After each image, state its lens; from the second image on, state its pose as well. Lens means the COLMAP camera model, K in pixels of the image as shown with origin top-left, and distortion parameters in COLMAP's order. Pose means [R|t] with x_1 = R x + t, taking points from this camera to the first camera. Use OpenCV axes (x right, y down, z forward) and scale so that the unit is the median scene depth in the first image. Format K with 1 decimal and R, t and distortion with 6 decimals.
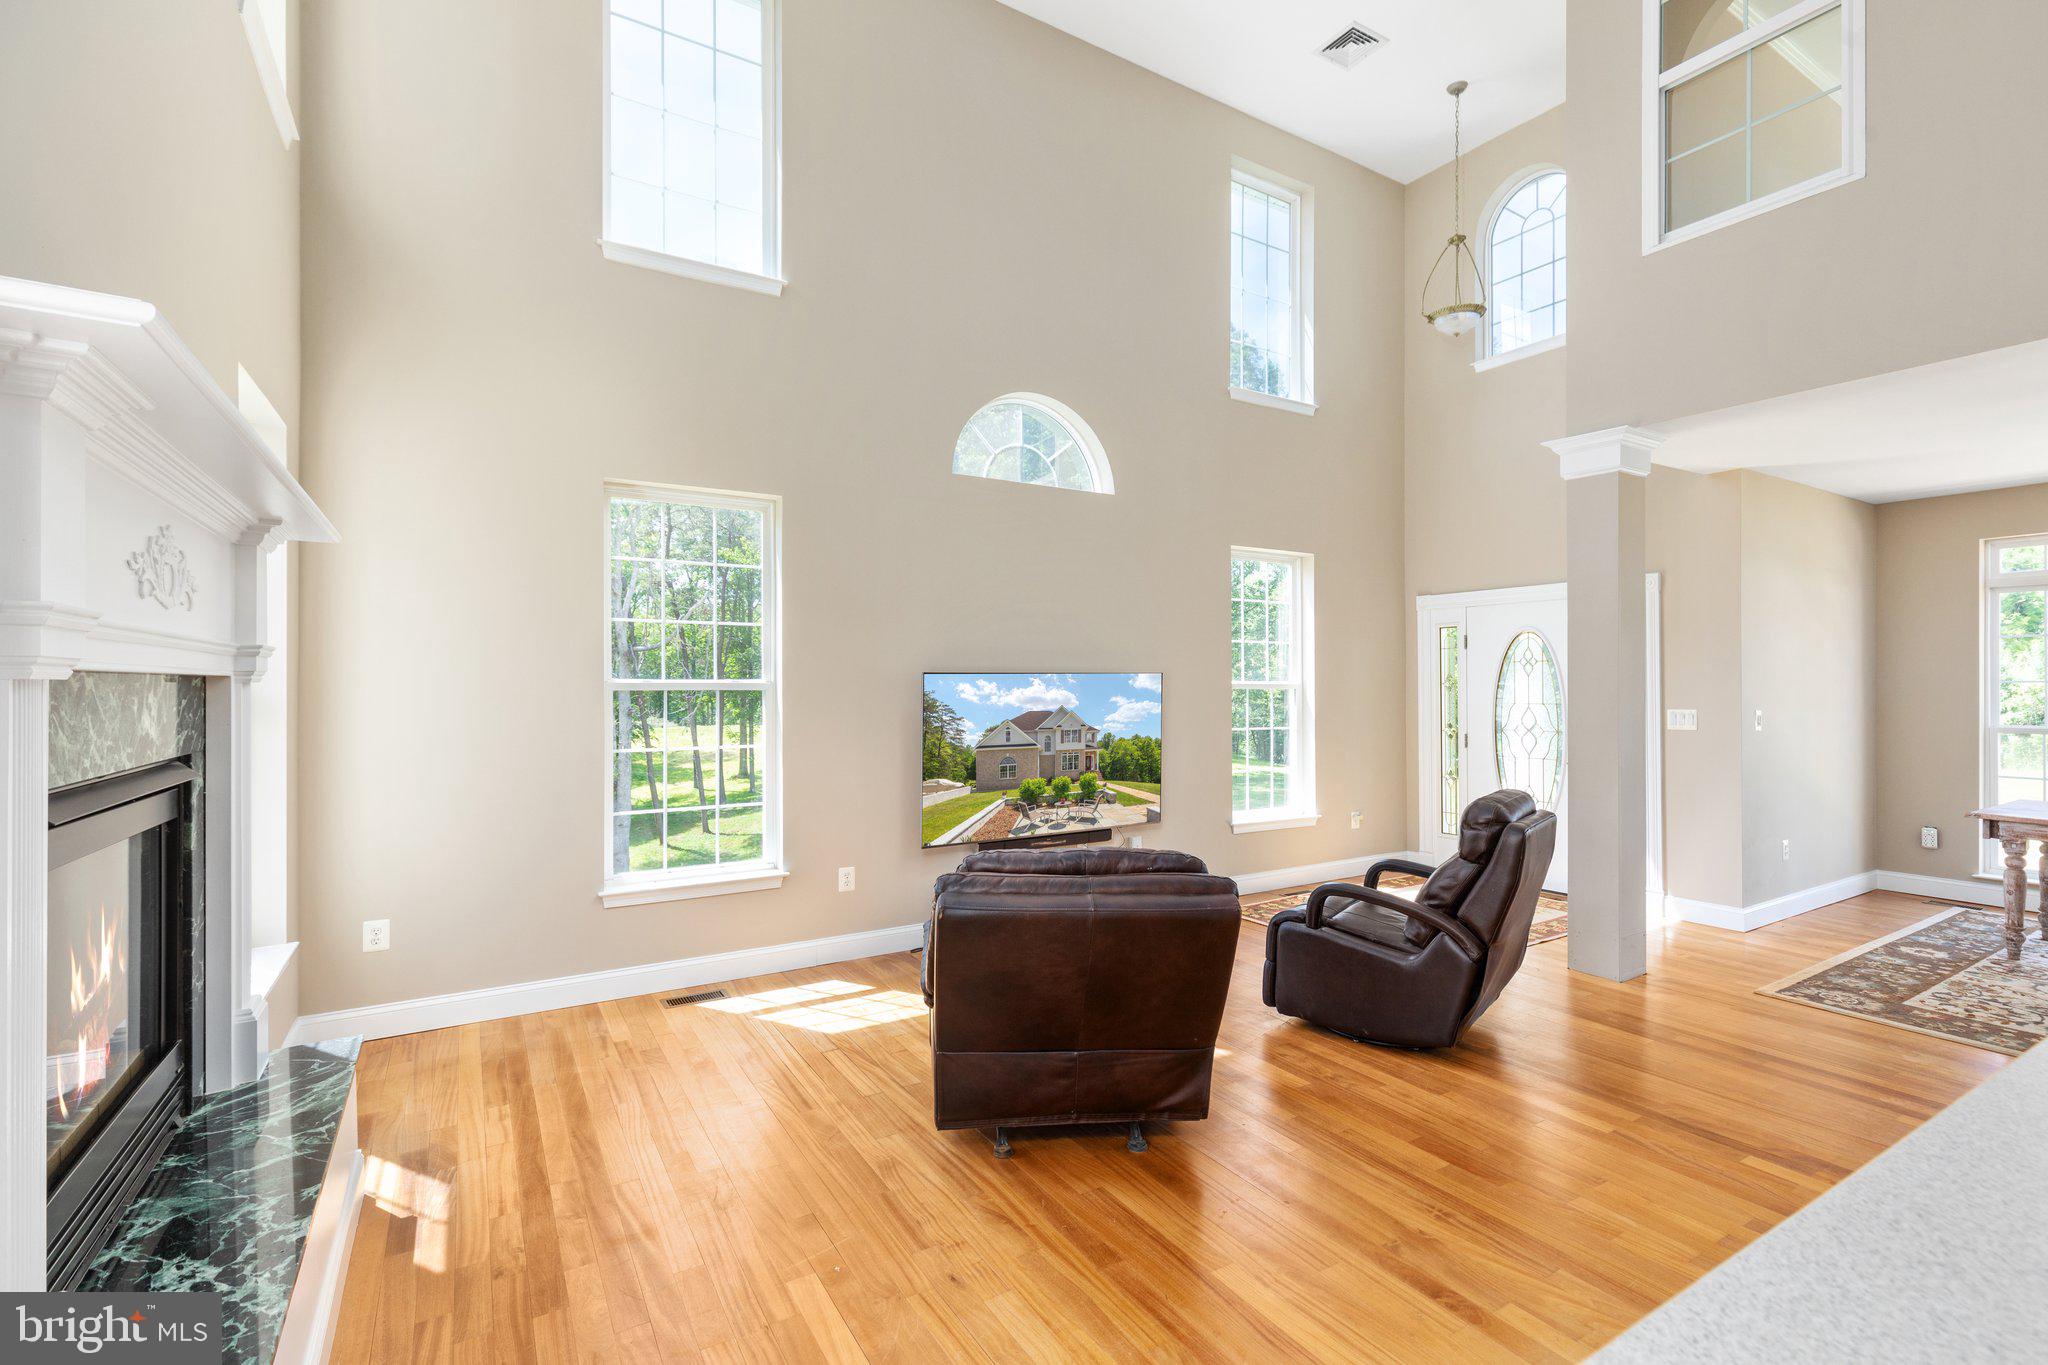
lens RADIAL K [[913.8, 0, 1032.9], [0, 913.8, 678.4], [0, 0, 1]] dist [0.004608, 0.000173]
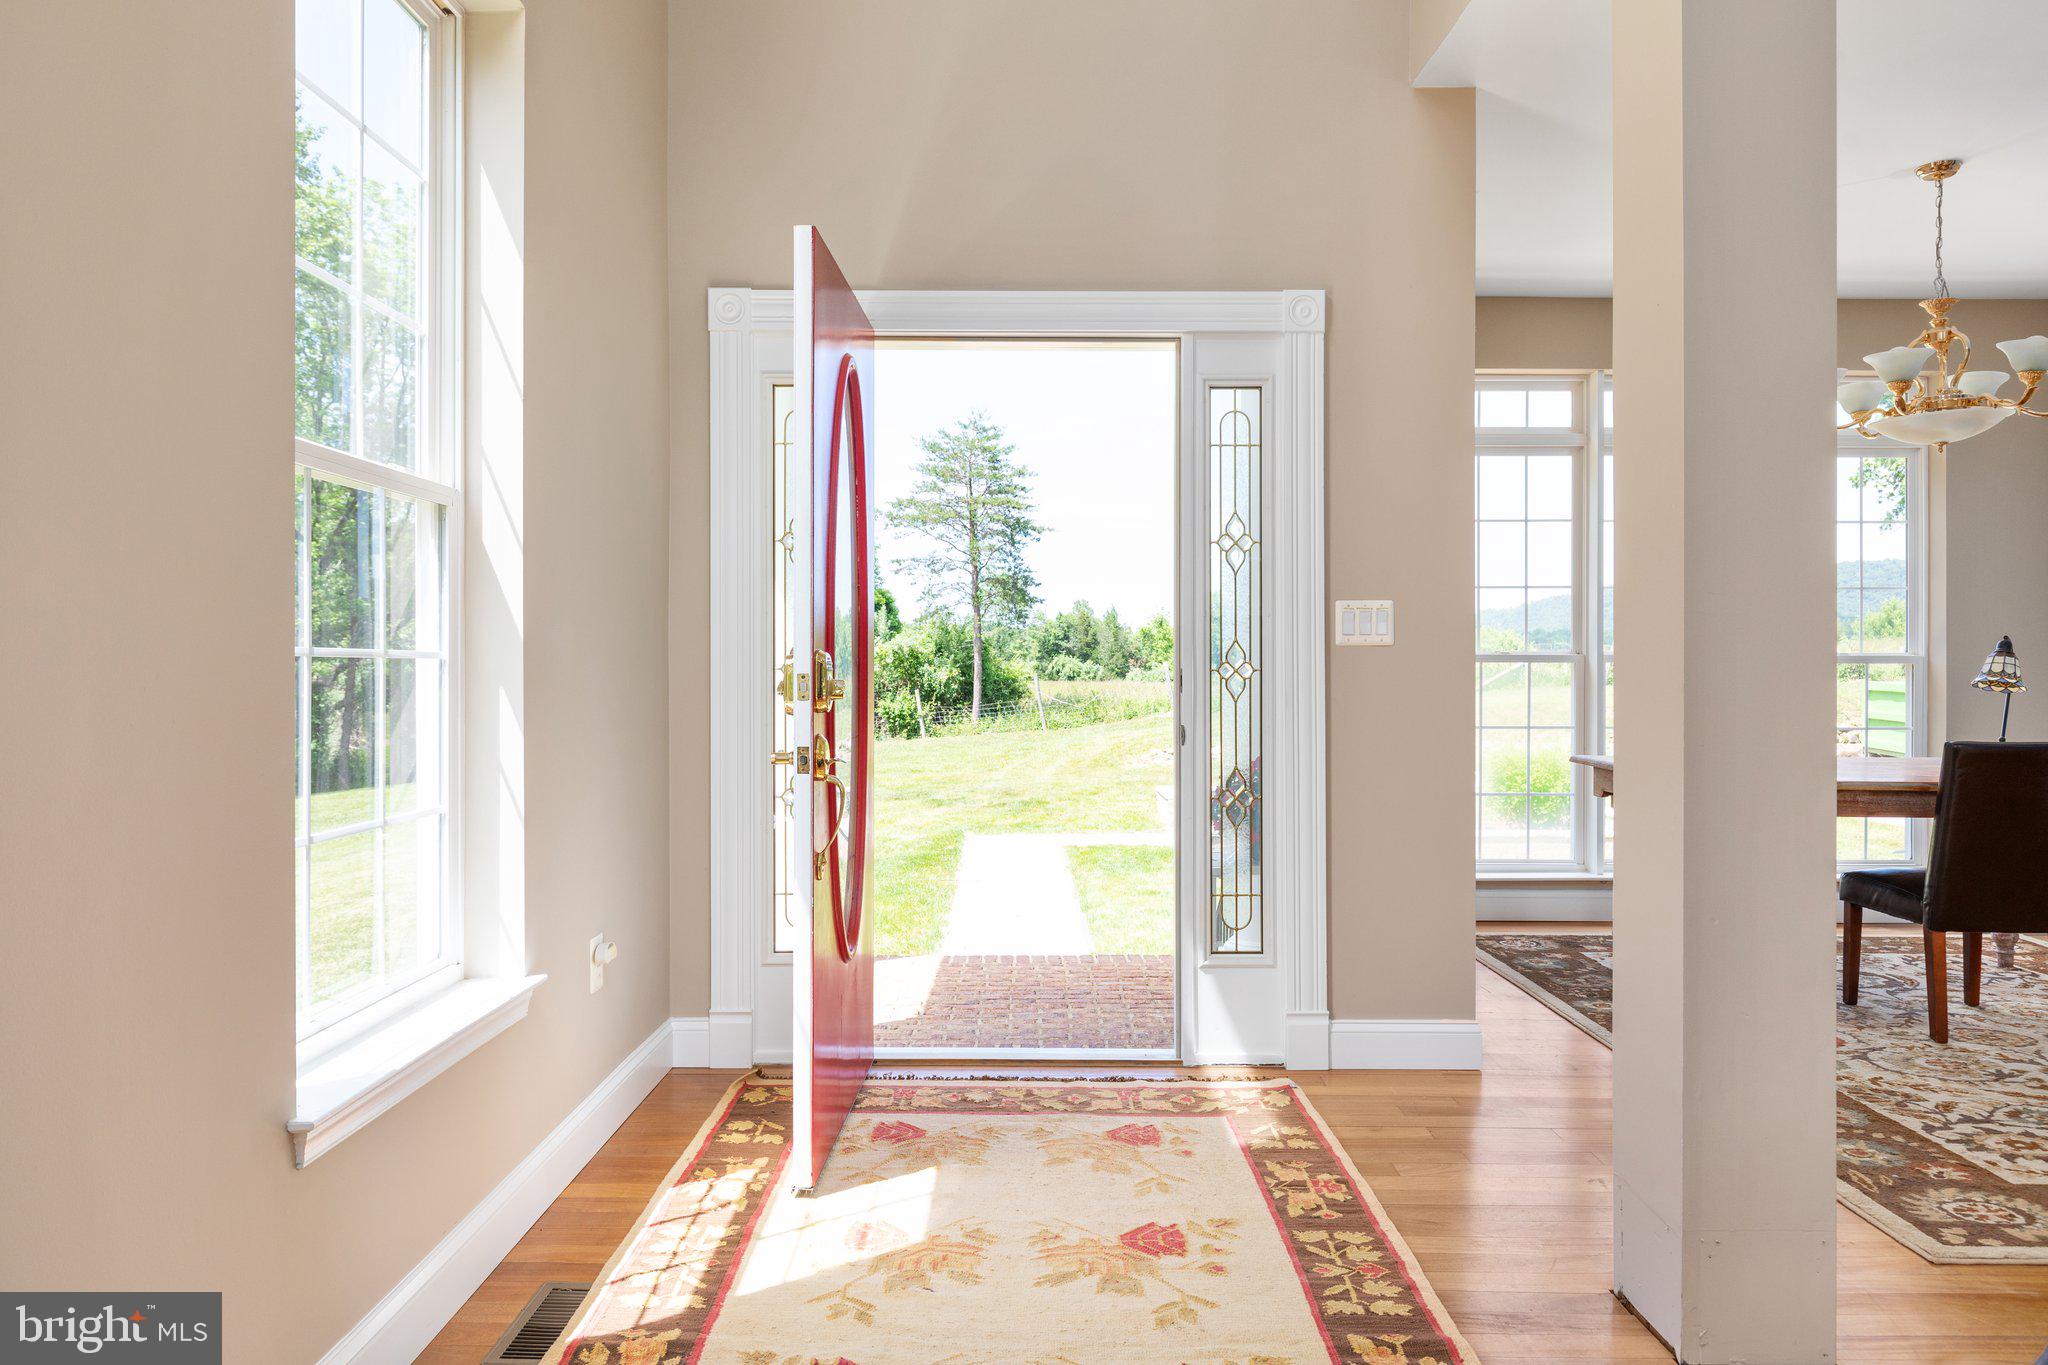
lens RADIAL K [[1395.8, 0, 1020.5], [0, 1395.8, 673.2], [0, 0, 1]] dist [0.000033, 0.000444]
pose [[0.536811, -0.007602, 0.843668, 0.044027], [-0.012860, 0.999770, 0.017191, 0.064986], [-0.843604, -0.020078, 0.536590, 0.842783]]
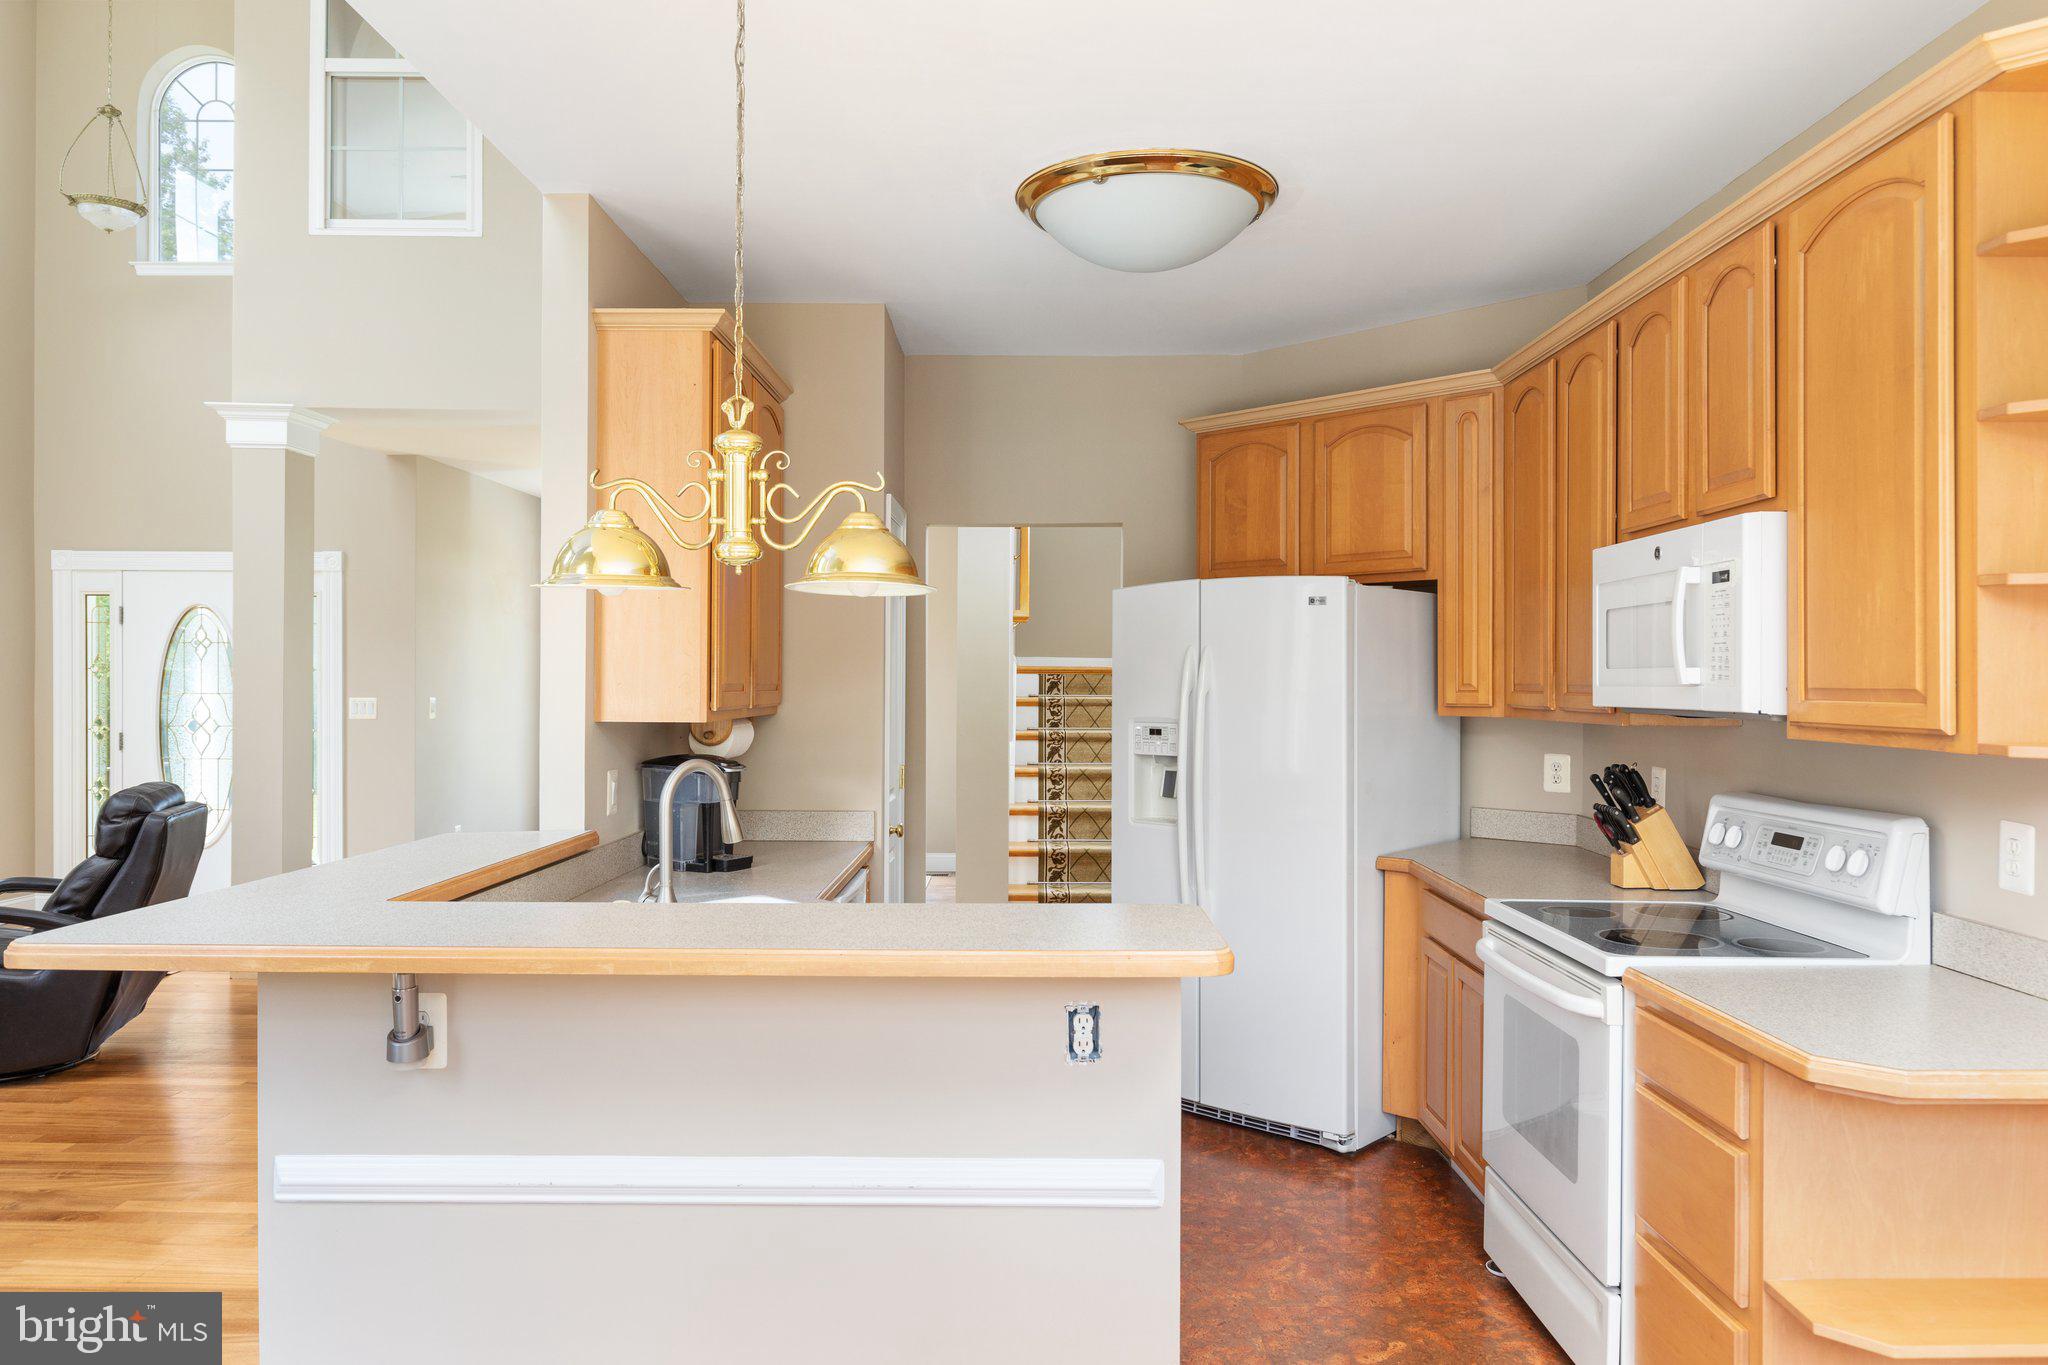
lens RADIAL K [[1395.8, 0, 1020.5], [0, 1395.8, 673.2], [0, 0, 1]] dist [0.000033, 0.000444]
pose [[0.537579, 0.005755, 0.843193, -0.152989], [-0.010560, 0.999944, -0.000092, 0.001564], [-0.843147, -0.008855, 0.537610, -0.376247]]
